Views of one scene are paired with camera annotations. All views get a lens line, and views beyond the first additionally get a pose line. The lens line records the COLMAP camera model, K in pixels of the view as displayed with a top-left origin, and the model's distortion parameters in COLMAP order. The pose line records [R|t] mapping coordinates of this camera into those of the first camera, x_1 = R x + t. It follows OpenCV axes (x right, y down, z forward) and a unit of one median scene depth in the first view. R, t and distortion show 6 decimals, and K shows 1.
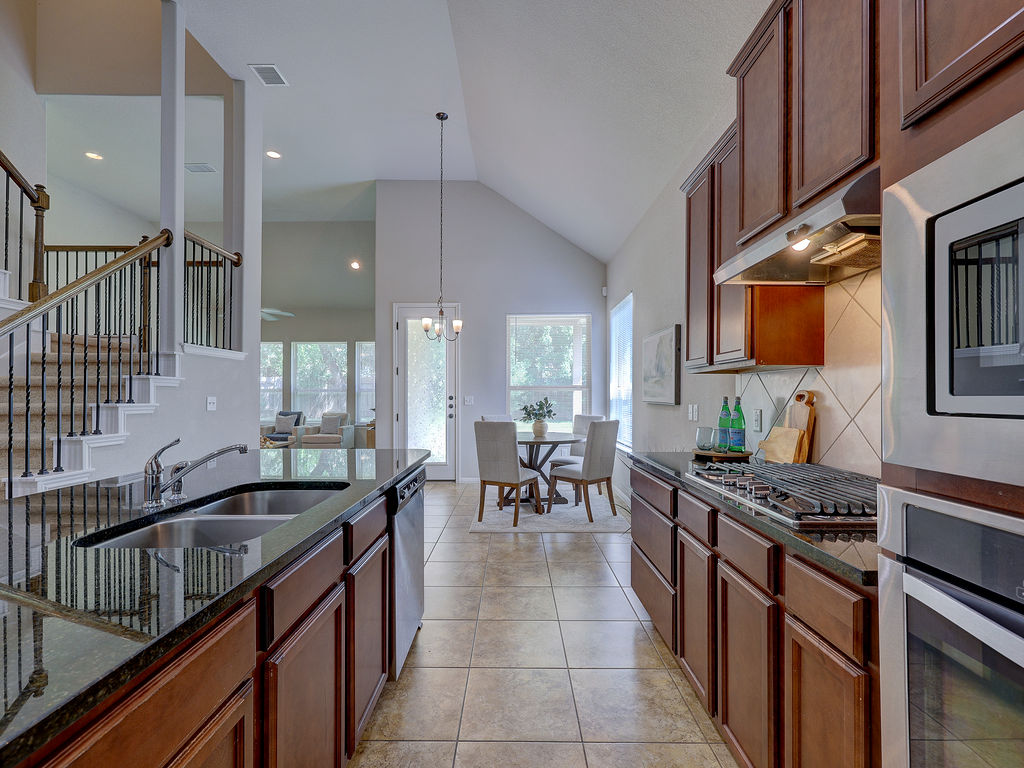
lens RADIAL K [[462.9, 0, 513.2], [0, 462.9, 388.0], [0, 0, 1]] dist [-0.001223, 0.000001]
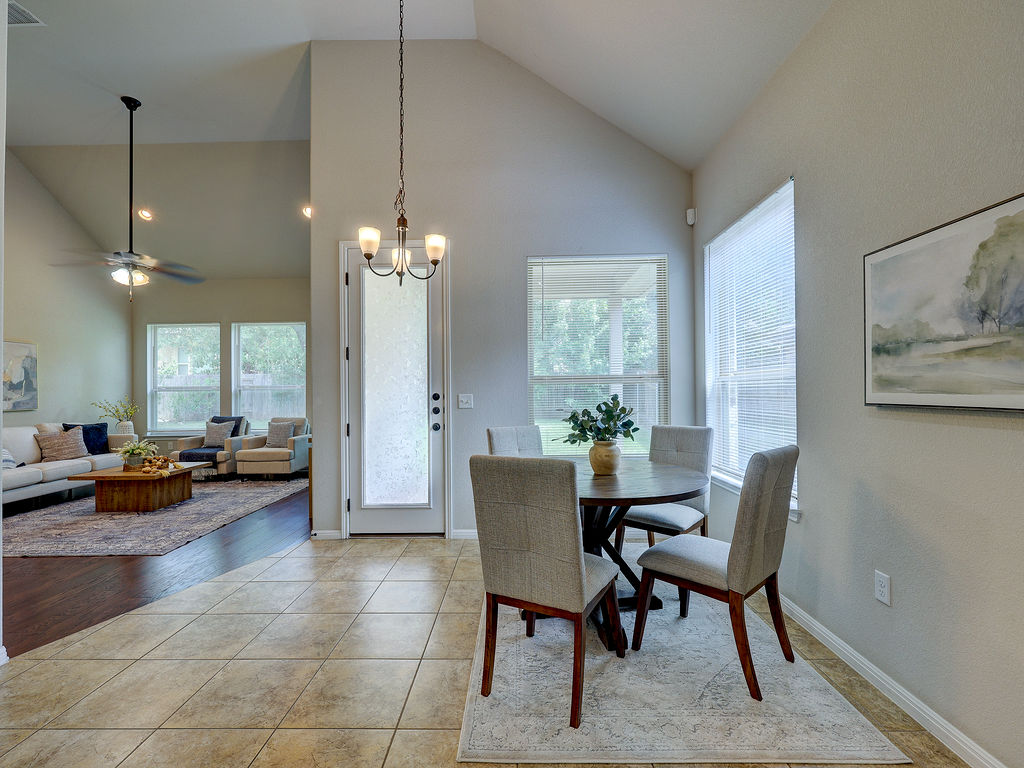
lens RADIAL K [[462.9, 0, 513.2], [0, 462.9, 388.0], [0, 0, 1]] dist [-0.001223, 0.000001]
pose [[0.999915, -0.009095, -0.009379, -0.029760], [0.009159, 0.999934, 0.006866, 0.006987], [0.009316, -0.006952, 0.999932, 0.425472]]
